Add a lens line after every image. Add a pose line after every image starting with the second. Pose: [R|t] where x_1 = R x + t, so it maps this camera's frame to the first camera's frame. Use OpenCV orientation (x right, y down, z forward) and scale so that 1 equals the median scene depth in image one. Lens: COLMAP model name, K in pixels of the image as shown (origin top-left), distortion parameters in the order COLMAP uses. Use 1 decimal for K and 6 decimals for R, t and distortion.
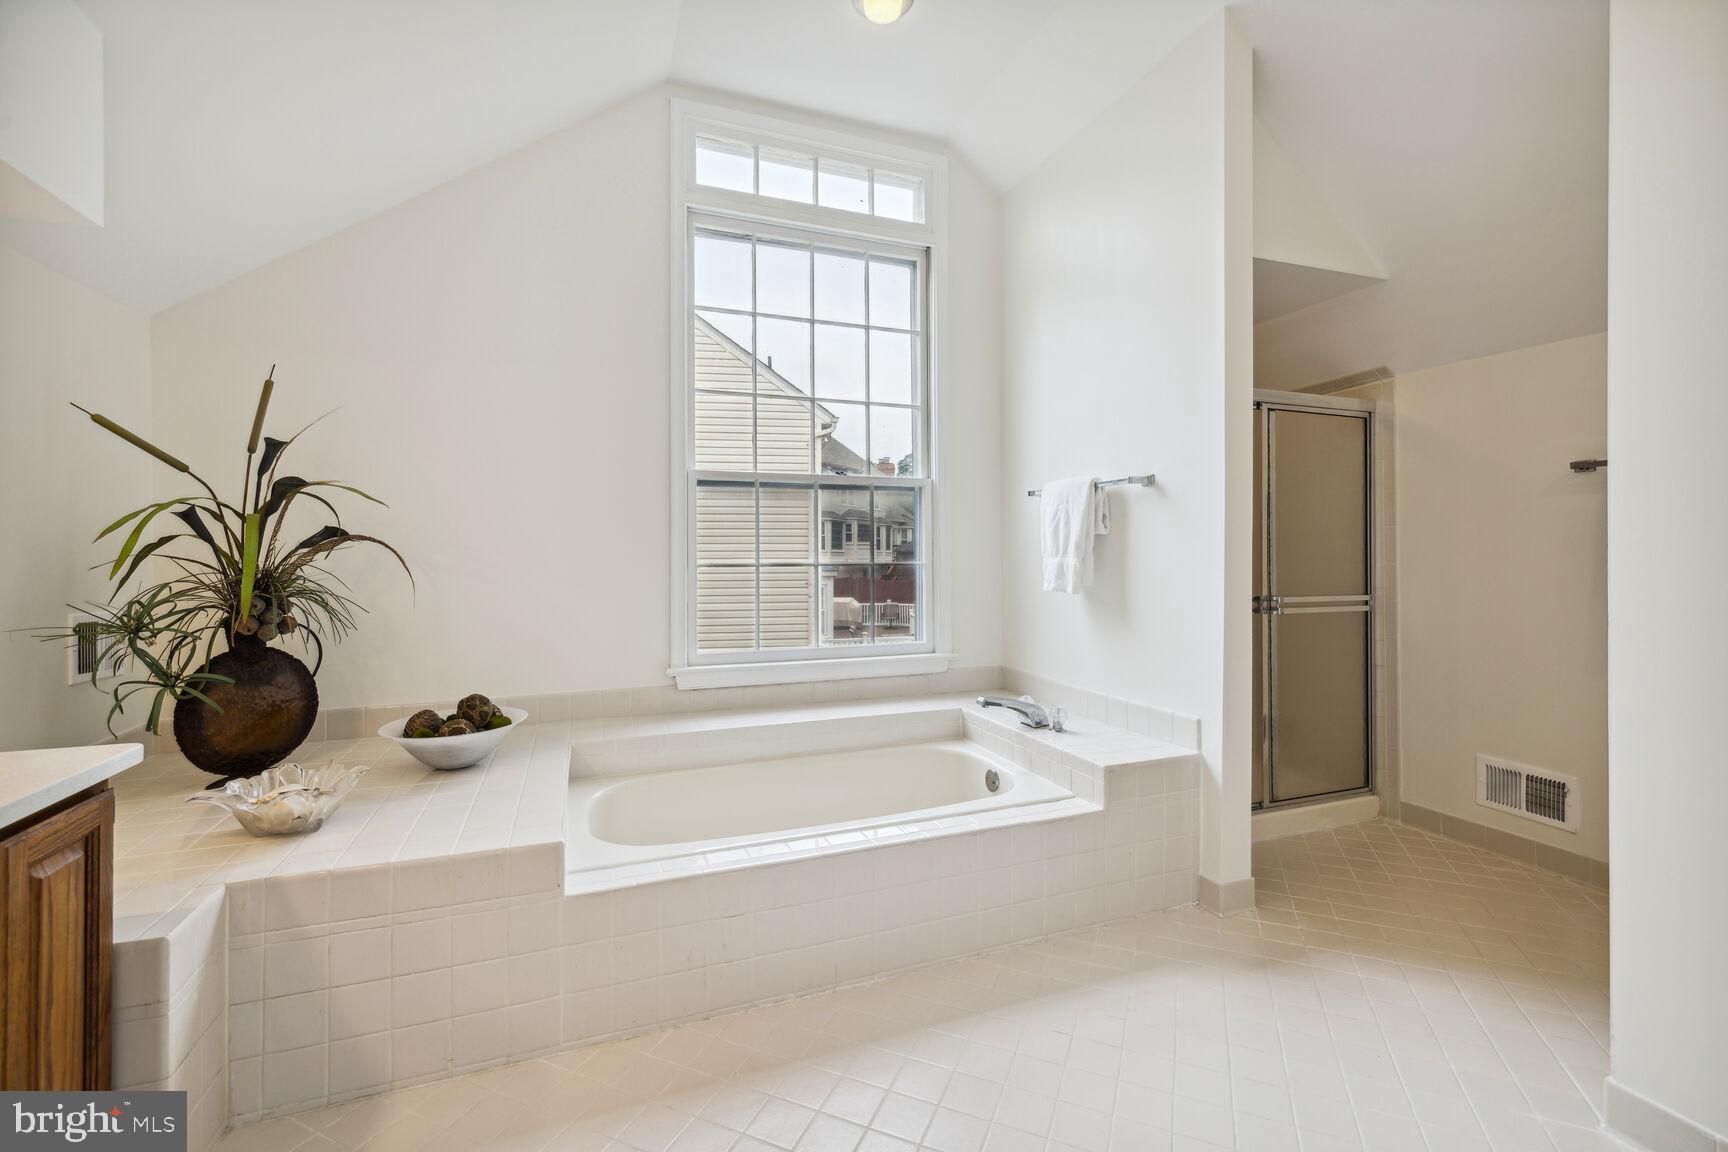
lens RADIAL K [[745.0, 0, 844.2], [0, 745.0, 562.3], [0, 0, 1]] dist [0.001369, -0.000154]
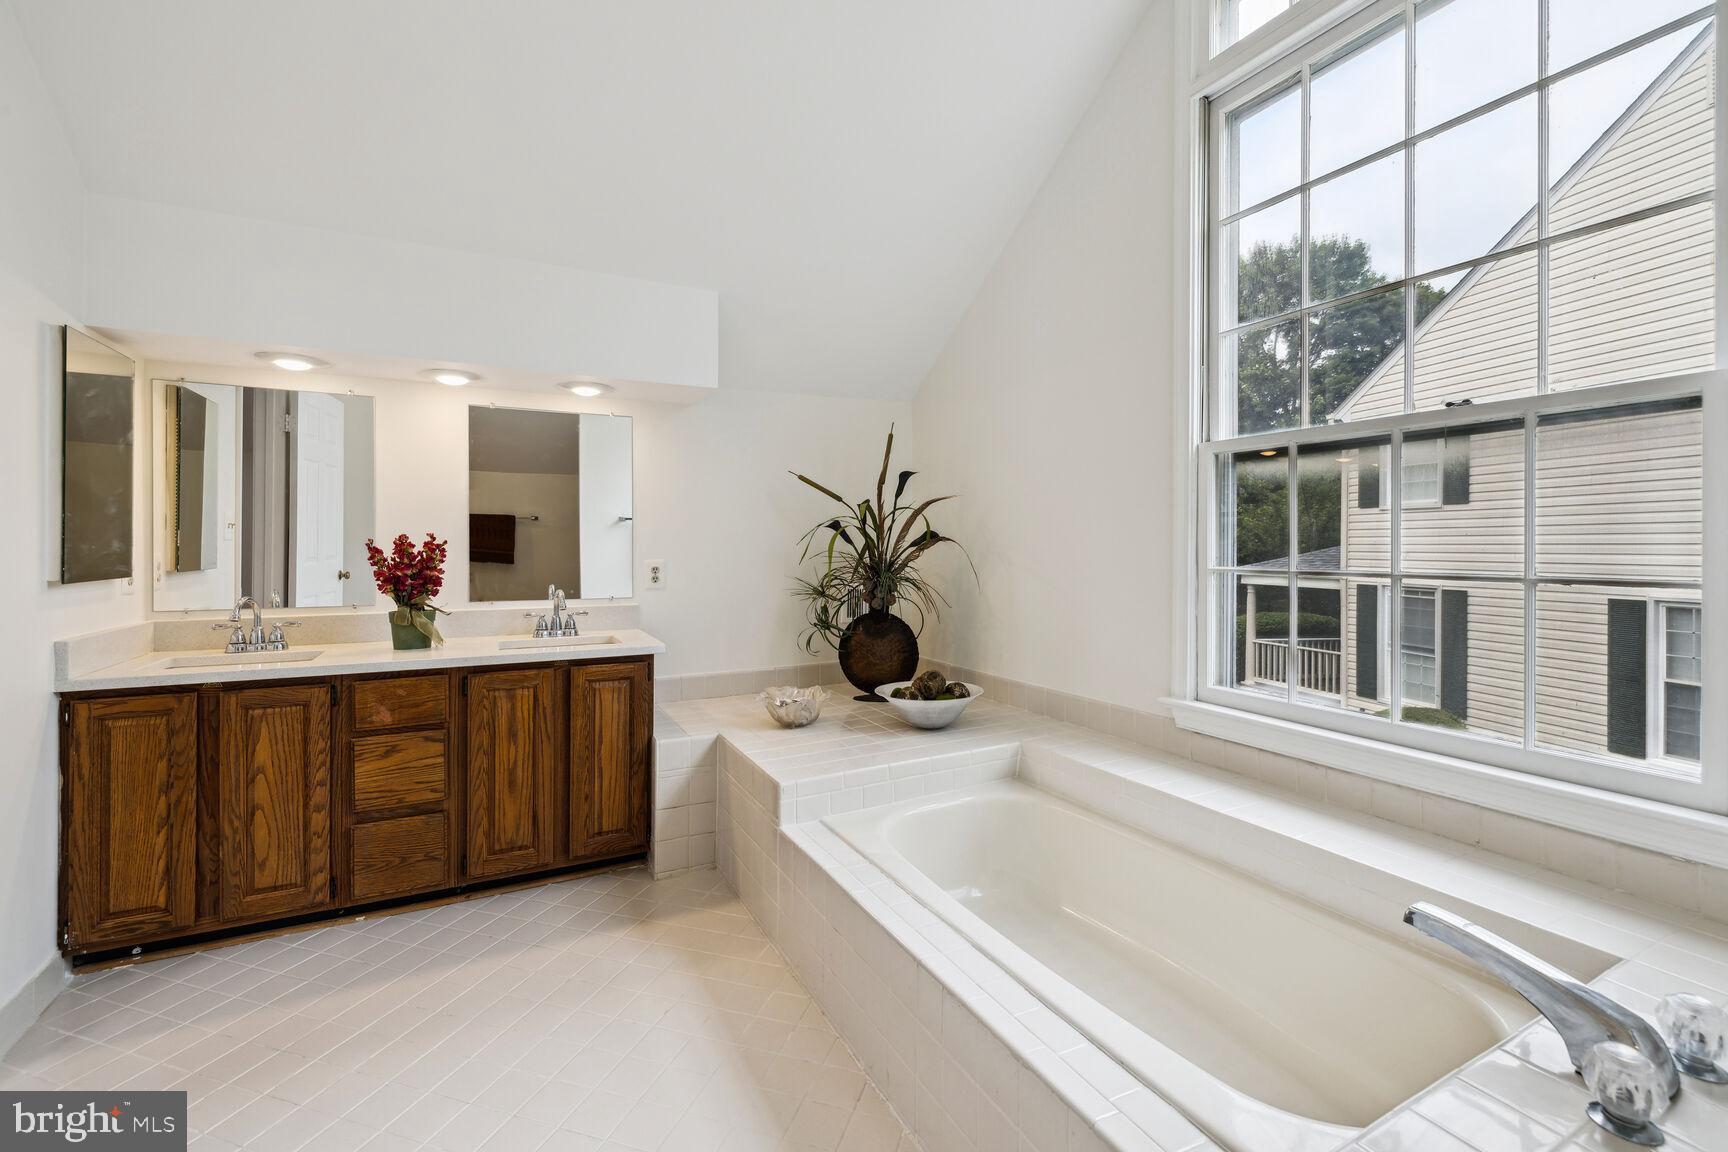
lens RADIAL K [[735.6, 0, 865.3], [0, 735.6, 535.1], [0, 0, 1]] dist [-0.000567, 0.000012]
pose [[0.118612, -0.009787, -0.992892, 0.652351], [-0.006433, 0.999923, -0.010625, -0.025242], [0.992920, 0.007648, 0.118540, 0.746416]]
